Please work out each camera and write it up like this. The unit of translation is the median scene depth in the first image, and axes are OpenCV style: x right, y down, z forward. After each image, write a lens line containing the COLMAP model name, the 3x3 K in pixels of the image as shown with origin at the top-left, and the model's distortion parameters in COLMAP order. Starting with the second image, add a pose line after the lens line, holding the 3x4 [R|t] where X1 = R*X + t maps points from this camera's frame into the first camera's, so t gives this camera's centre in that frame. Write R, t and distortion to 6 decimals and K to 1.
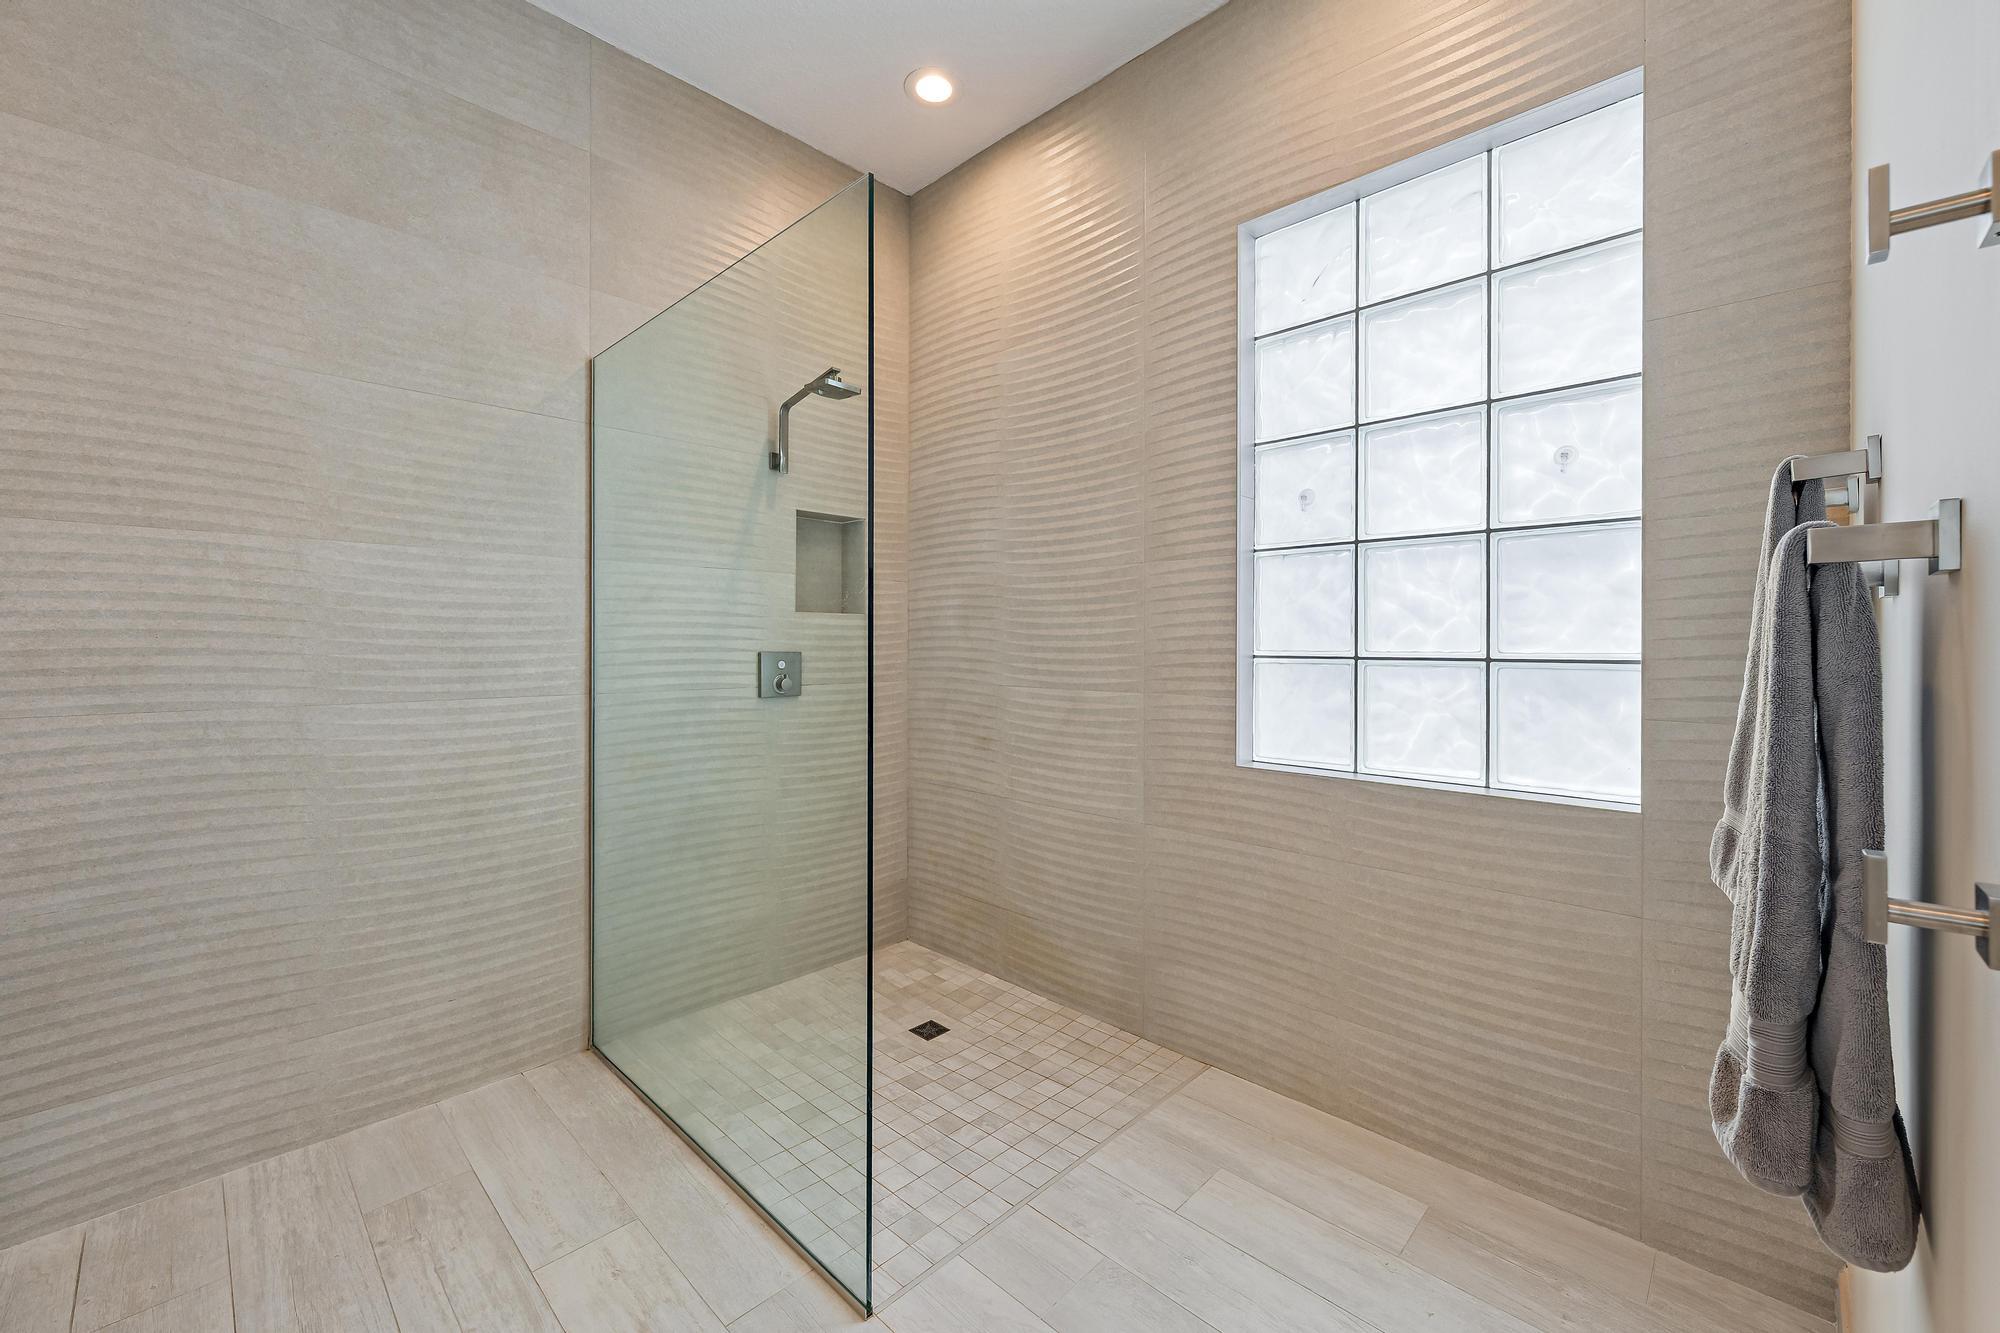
lens RADIAL K [[801.8, 0, 999.7], [0, 801.8, 641.8], [0, 0, 1]] dist [0.000421, 0.000096]
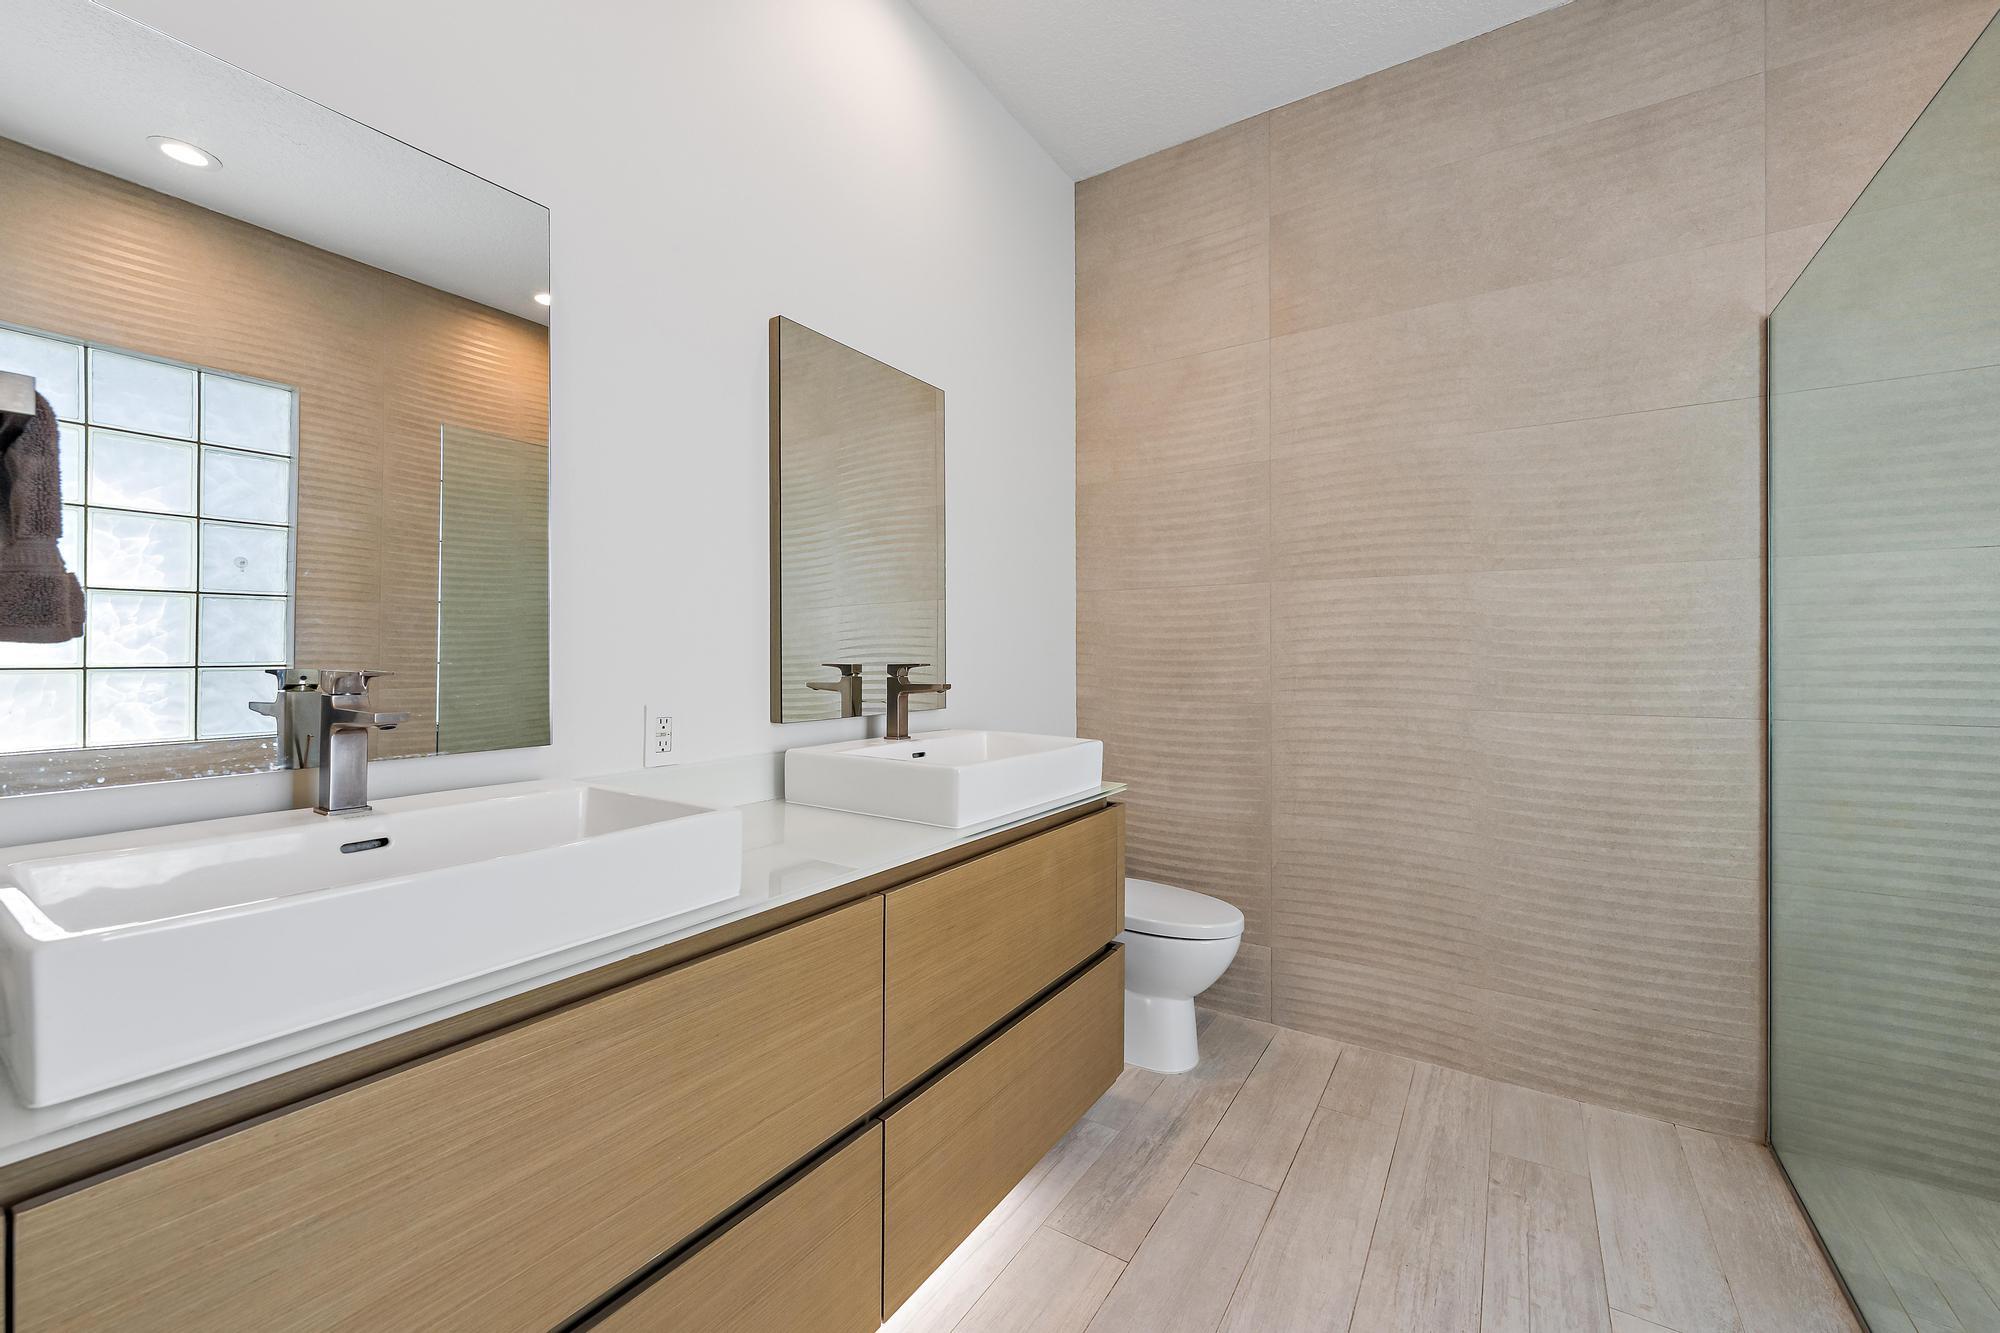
lens RADIAL K [[787.3, 0, 1003.7], [0, 787.3, 652.0], [0, 0, 1]] dist [0.000545, -0.000181]
pose [[0.192661, -0.008230, -0.981231, 0.157649], [0.001507, 0.999966, -0.008091, 0.000492], [0.981264, 0.000081, 0.192667, 0.072096]]
